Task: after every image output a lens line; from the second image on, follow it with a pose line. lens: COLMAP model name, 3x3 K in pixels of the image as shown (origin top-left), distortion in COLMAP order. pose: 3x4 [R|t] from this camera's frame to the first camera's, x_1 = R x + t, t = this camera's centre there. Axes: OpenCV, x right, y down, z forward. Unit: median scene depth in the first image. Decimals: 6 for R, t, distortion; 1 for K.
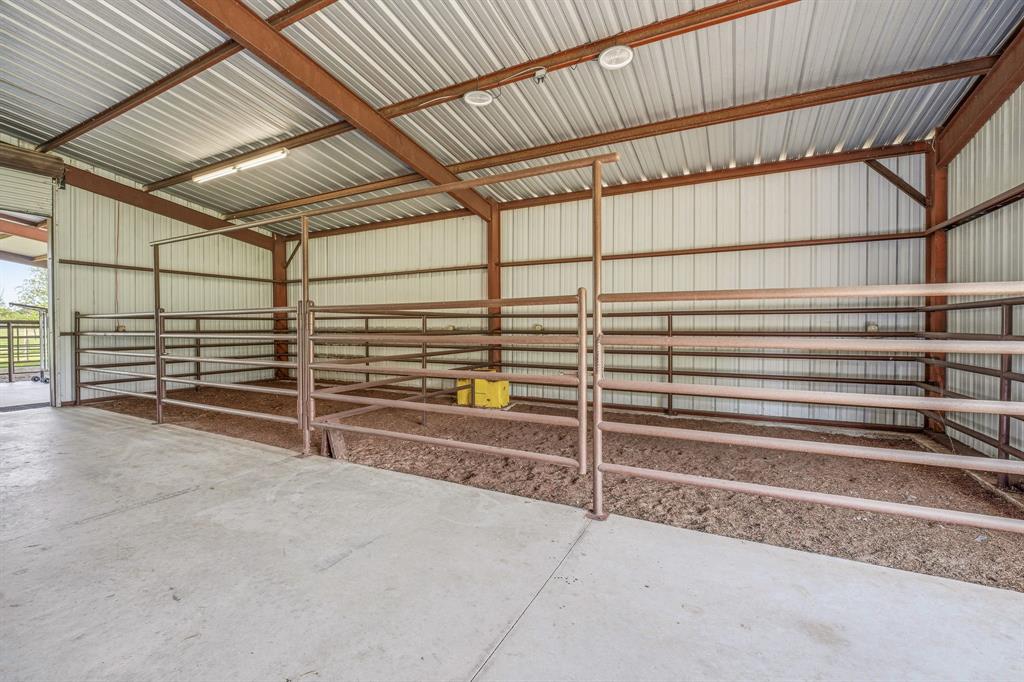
lens RADIAL K [[434.1, 0, 508.3], [0, 434.1, 332.5], [0, 0, 1]] dist [-0.022806, 0.000751]
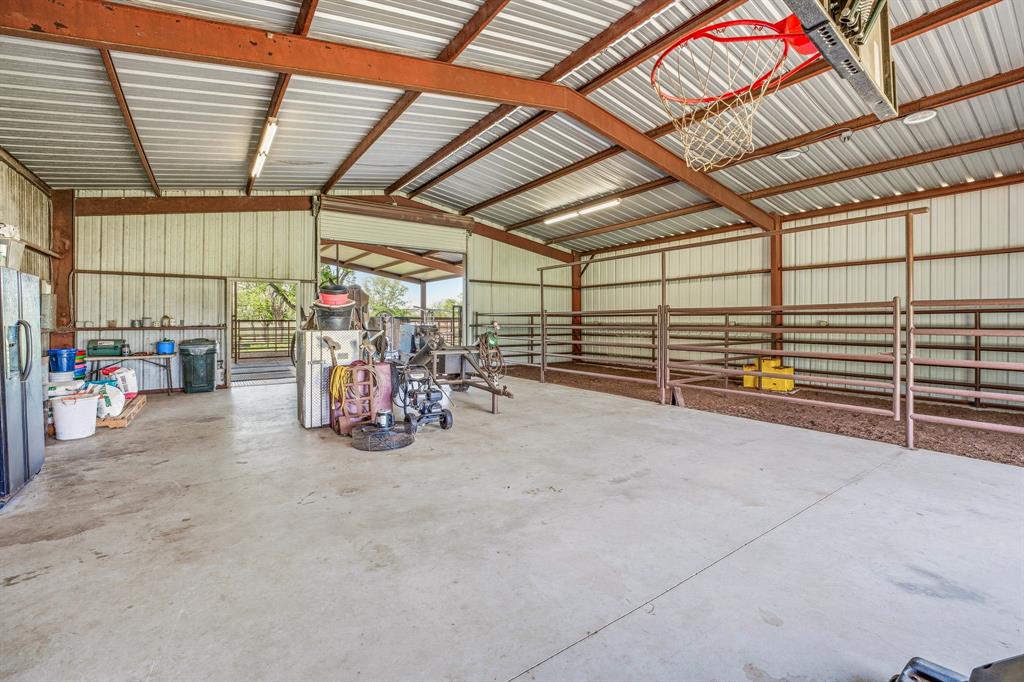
lens RADIAL K [[434.1, 0, 517.1], [0, 434.1, 322.5], [0, 0, 1]] dist [-0.022806, 0.000751]
pose [[0.888493, 0.004737, -0.458865, -0.130063], [-0.011177, 0.999873, -0.011320, 0.007230], [0.458754, 0.015186, 0.888434, -0.371304]]
